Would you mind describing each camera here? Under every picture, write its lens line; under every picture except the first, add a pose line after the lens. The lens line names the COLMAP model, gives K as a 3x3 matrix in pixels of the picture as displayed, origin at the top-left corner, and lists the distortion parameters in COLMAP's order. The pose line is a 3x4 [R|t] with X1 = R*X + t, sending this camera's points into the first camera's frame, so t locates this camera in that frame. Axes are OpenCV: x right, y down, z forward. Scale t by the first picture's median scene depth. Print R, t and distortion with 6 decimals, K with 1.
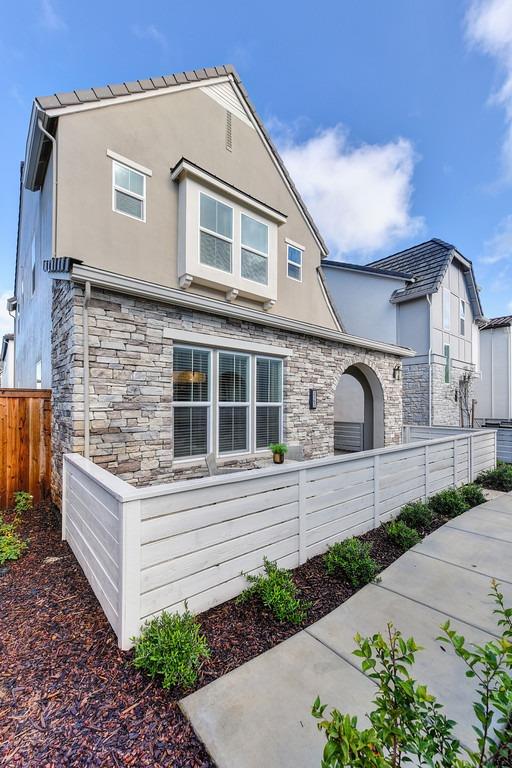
lens RADIAL K [[307.9, 0, 244.4], [0, 307.9, 401.4], [0, 0, 1]] dist [0.007673, -0.000156]
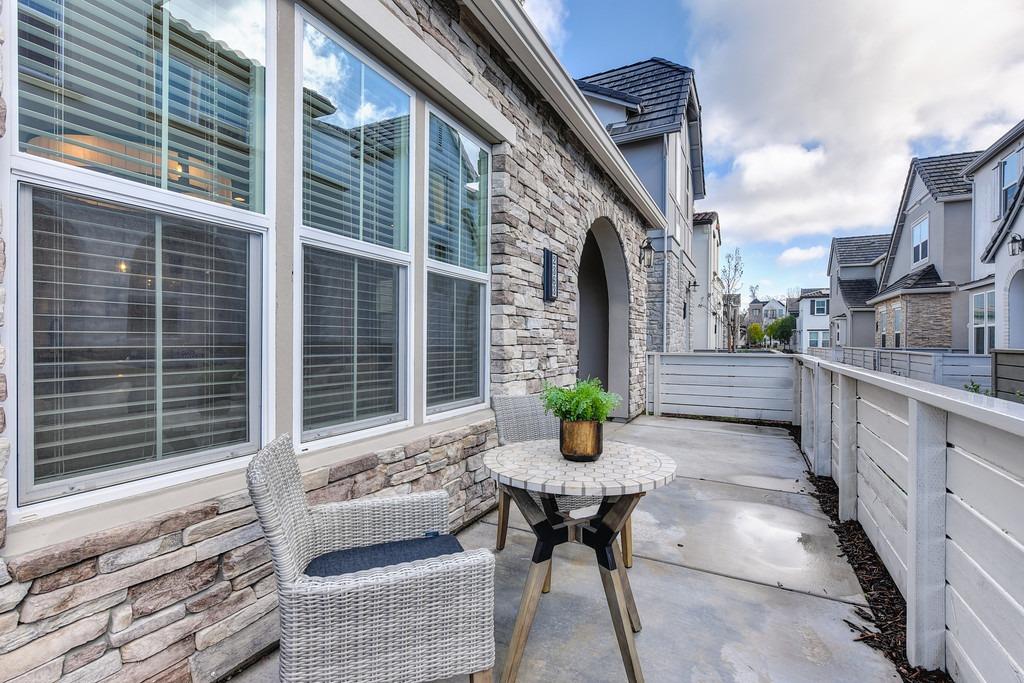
lens RADIAL K [[471.5, 0, 512.0], [0, 471.5, 341.5], [0, 0, 1]] dist [0.012127, -0.000058]
pose [[0.914061, 0.001581, 0.405574, -0.070924], [-0.006344, 0.999926, 0.010401, 0.075060], [-0.405527, -0.012080, 0.914003, 0.496234]]
